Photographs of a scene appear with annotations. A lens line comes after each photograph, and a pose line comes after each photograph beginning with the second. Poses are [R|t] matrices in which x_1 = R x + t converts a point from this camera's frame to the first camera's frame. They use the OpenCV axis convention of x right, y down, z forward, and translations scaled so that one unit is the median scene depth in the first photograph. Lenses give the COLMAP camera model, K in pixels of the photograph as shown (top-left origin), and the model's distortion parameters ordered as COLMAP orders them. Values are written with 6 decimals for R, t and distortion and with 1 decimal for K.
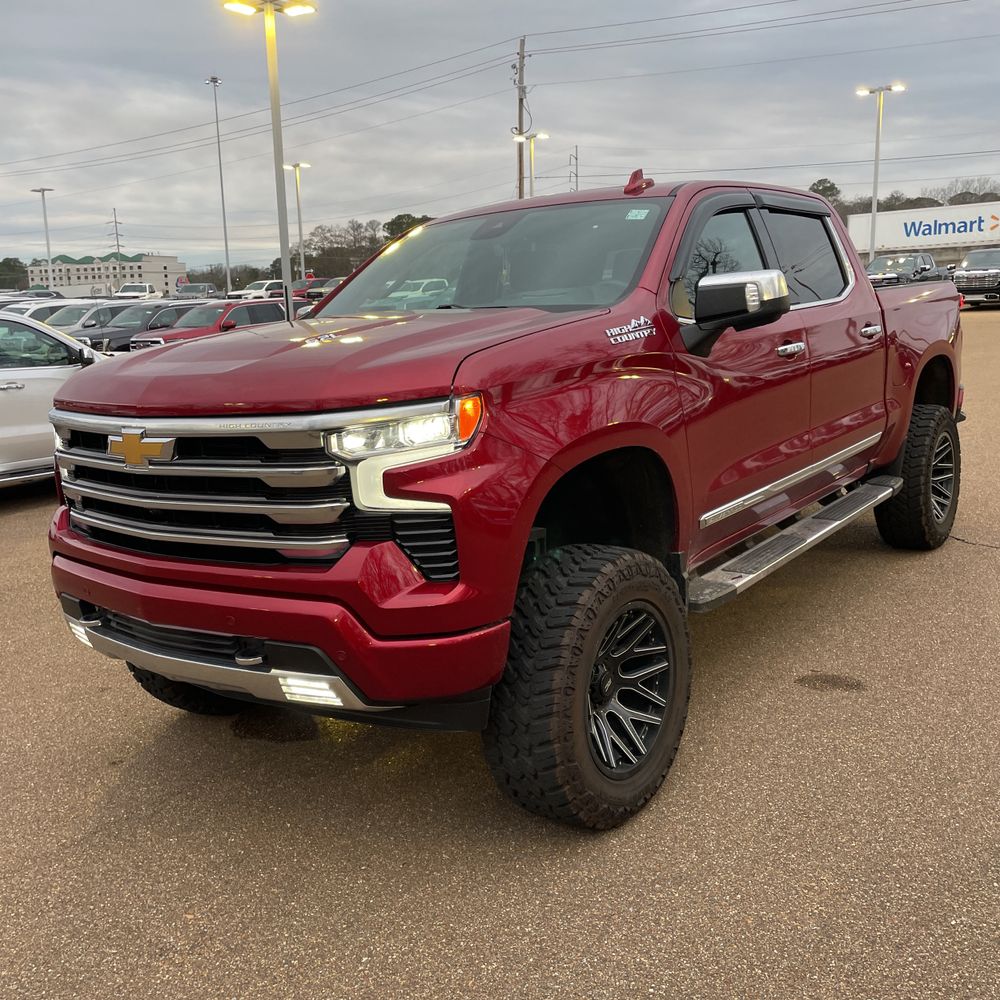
lens RADIAL K [[1017.1, 0, 497.7], [0, 1017.1, 492.3], [0, 0, 1]] dist [0.031468, 0.000000]
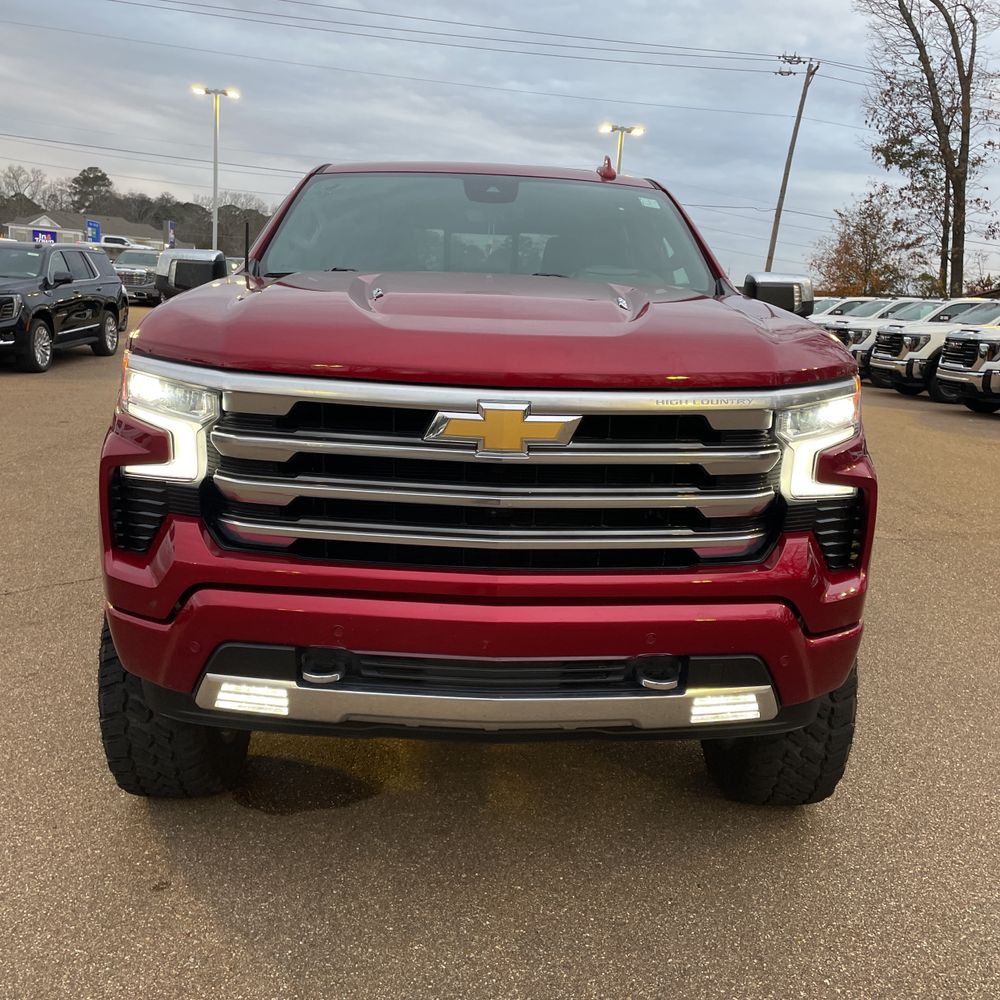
lens RADIAL K [[1017.1, 0, 508.9], [0, 1017.1, 504.0], [0, 0, 1]] dist [0.031468, 0.000000]
pose [[0.769376, -0.037813, 0.637676, -0.854338], [0.029401, 0.999285, 0.023783, -0.005871], [-0.638119, 0.000450, 0.769938, 0.431984]]
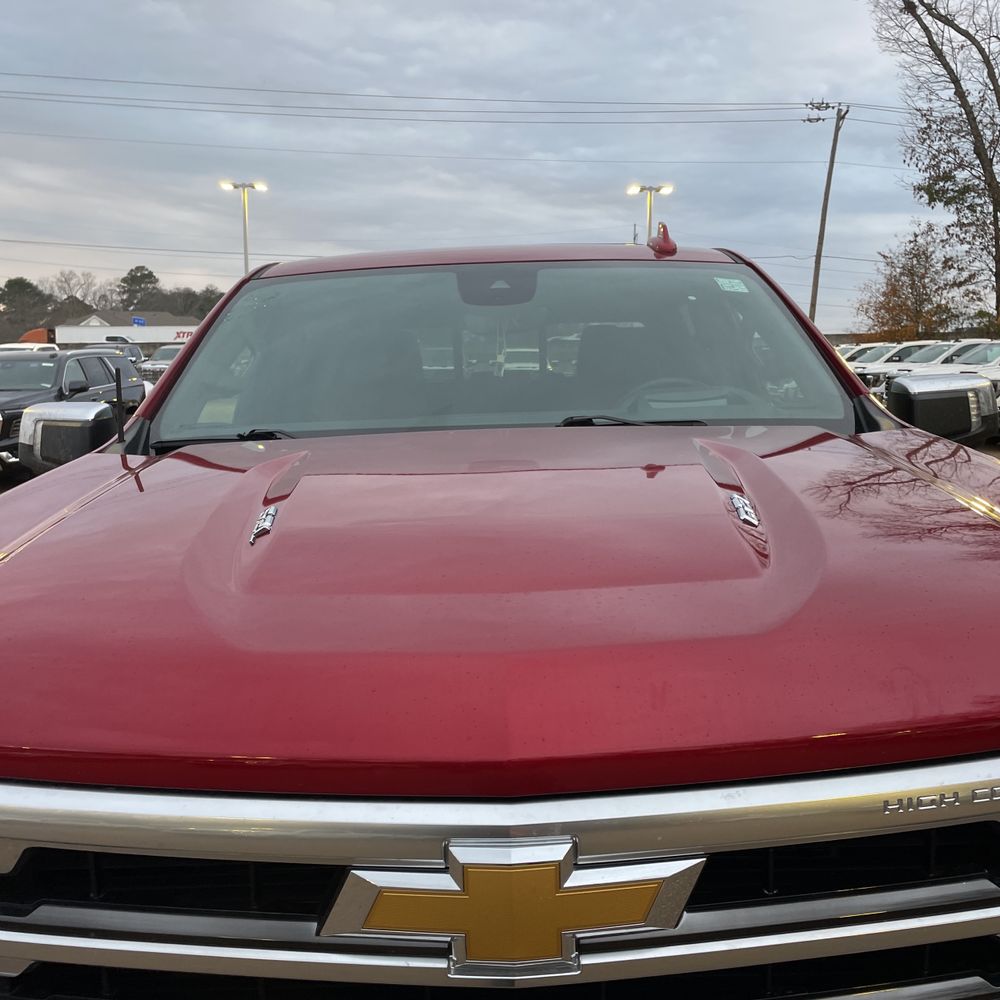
lens RADIAL K [[1017.1, 0, 501.1], [0, 1017.1, 496.6], [0, 0, 1]] dist [0.031468, 0.000000]
pose [[0.801612, -0.043966, 0.596226, -0.549926], [0.090087, 0.994788, -0.047764, -0.155336], [-0.591019, 0.092000, 0.801394, 0.765186]]
